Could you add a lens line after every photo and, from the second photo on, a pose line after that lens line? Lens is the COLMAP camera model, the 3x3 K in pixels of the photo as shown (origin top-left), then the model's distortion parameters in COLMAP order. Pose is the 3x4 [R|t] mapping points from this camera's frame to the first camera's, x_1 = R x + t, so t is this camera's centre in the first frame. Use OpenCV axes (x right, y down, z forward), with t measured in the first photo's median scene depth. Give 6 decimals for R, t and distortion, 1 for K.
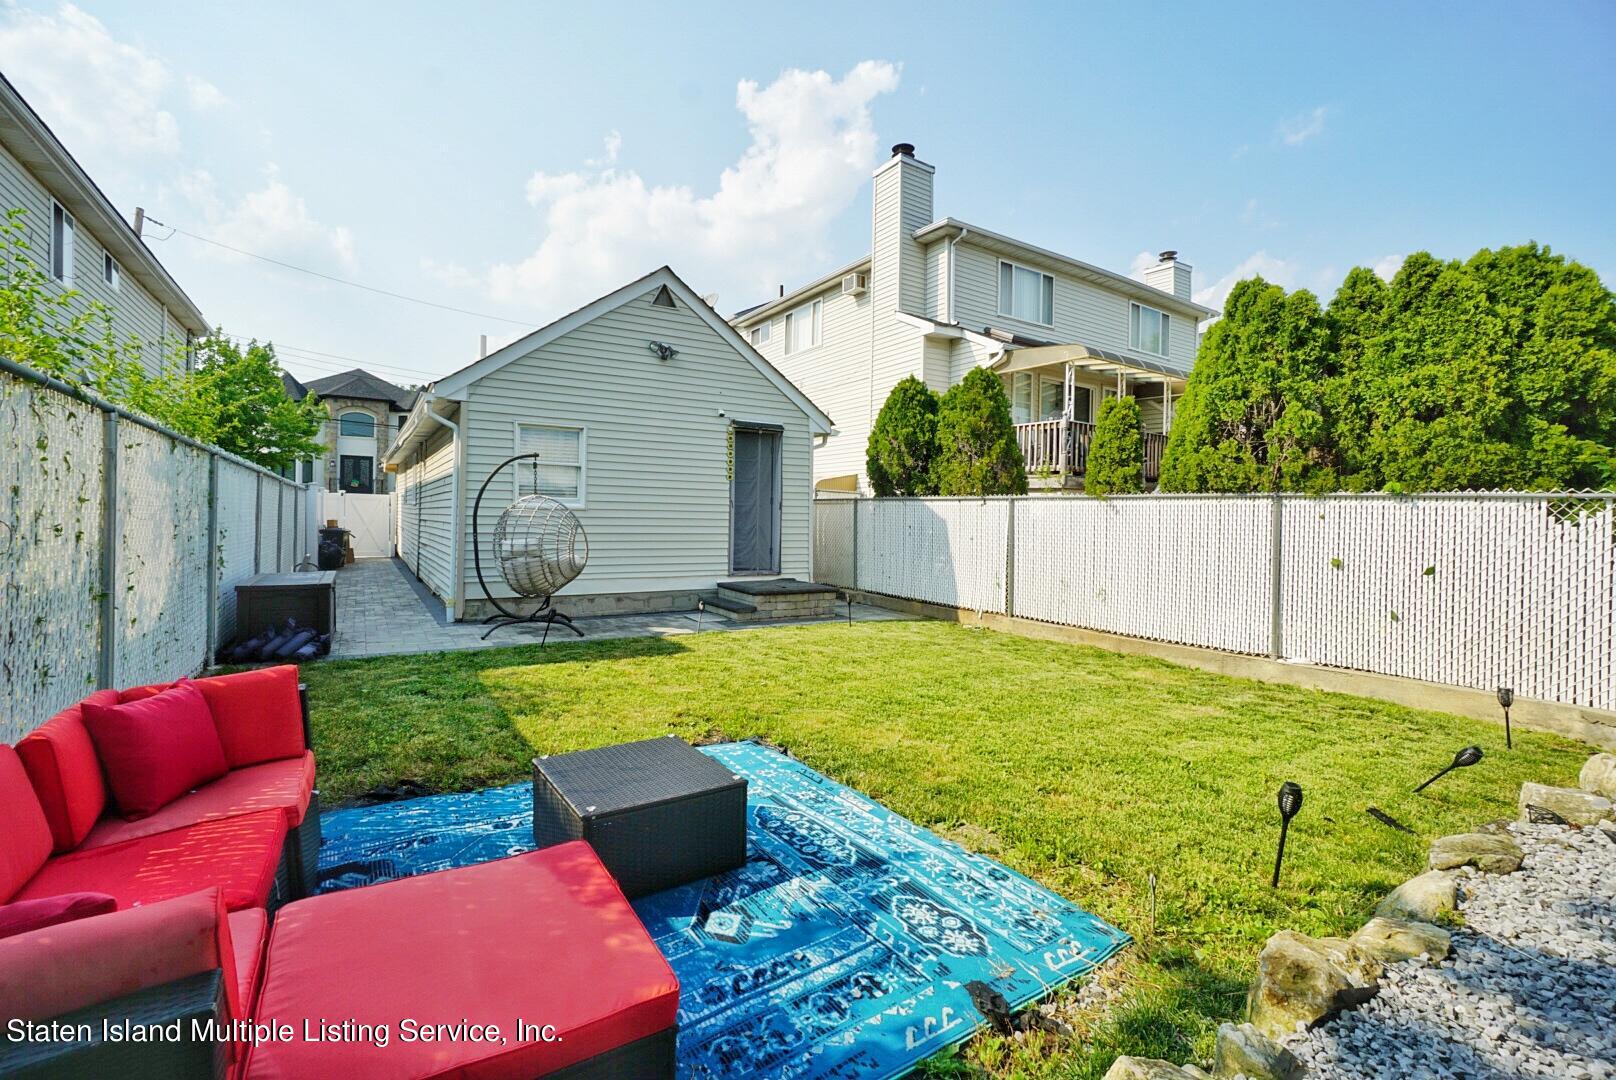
lens RADIAL K [[706.6, 0, 786.3], [0, 706.6, 528.5], [0, 0, 1]] dist [-0.062283, 0.025423]
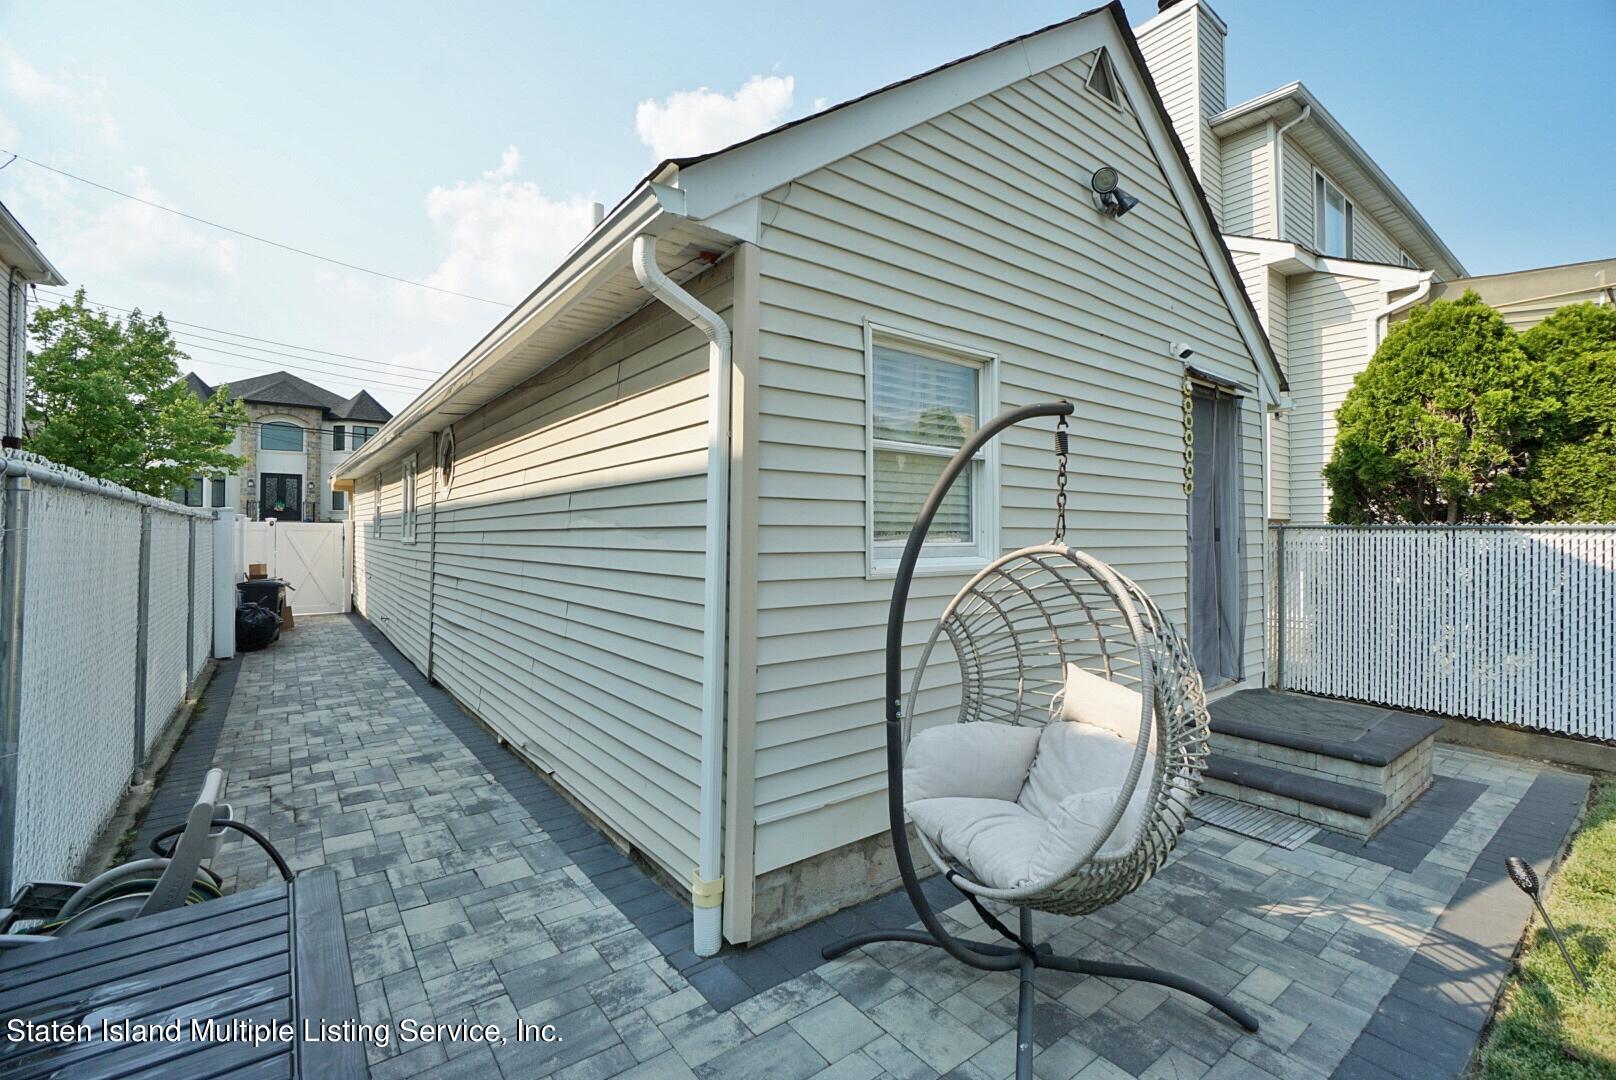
lens RADIAL K [[706.6, 0, 786.3], [0, 706.6, 528.5], [0, 0, 1]] dist [-0.062283, 0.025423]
pose [[0.996283, -0.014796, 0.084865, -0.238589], [0.016936, 0.999555, -0.024560, -0.023925], [-0.084464, 0.025906, 0.996090, 0.347095]]
